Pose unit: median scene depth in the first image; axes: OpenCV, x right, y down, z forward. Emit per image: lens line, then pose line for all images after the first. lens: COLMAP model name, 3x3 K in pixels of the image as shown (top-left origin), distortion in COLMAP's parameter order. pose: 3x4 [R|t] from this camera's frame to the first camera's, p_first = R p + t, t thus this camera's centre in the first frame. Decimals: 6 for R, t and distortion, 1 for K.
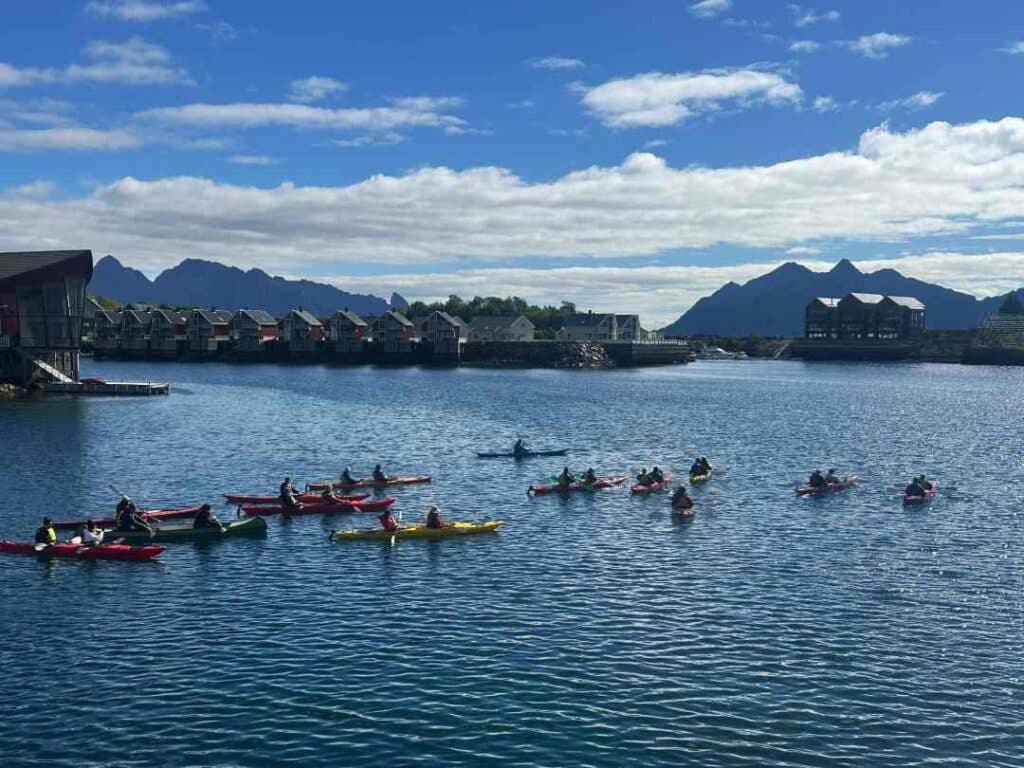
lens RADIAL K [[693.9, 0, 512.0], [0, 693.9, 384.0], [0, 0, 1]] dist [-0.003972, -0.002645]
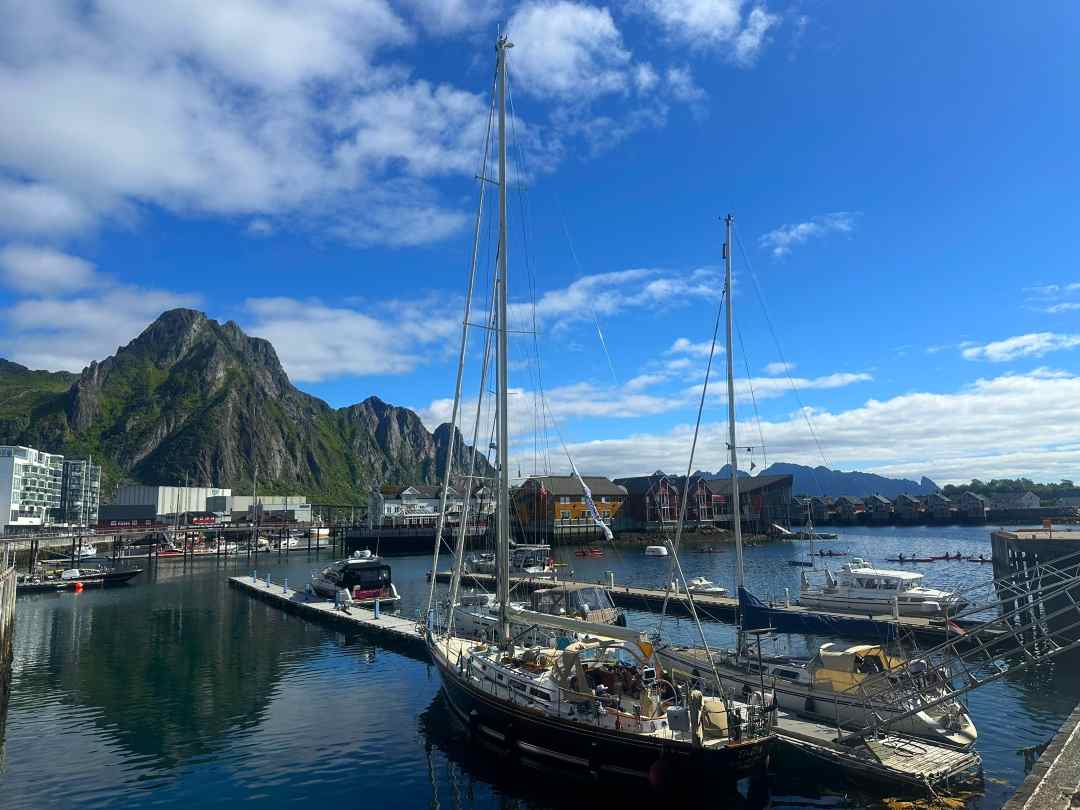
lens RADIAL K [[731.8, 0, 540.0], [0, 731.8, 405.0], [0, 0, 1]] dist [-0.003972, -0.002645]
pose [[0.827336, -0.110619, -0.550707, 0.028279], [-0.007131, 0.978270, -0.207214, 0.054691], [0.561662, 0.175363, 0.808569, -0.909986]]
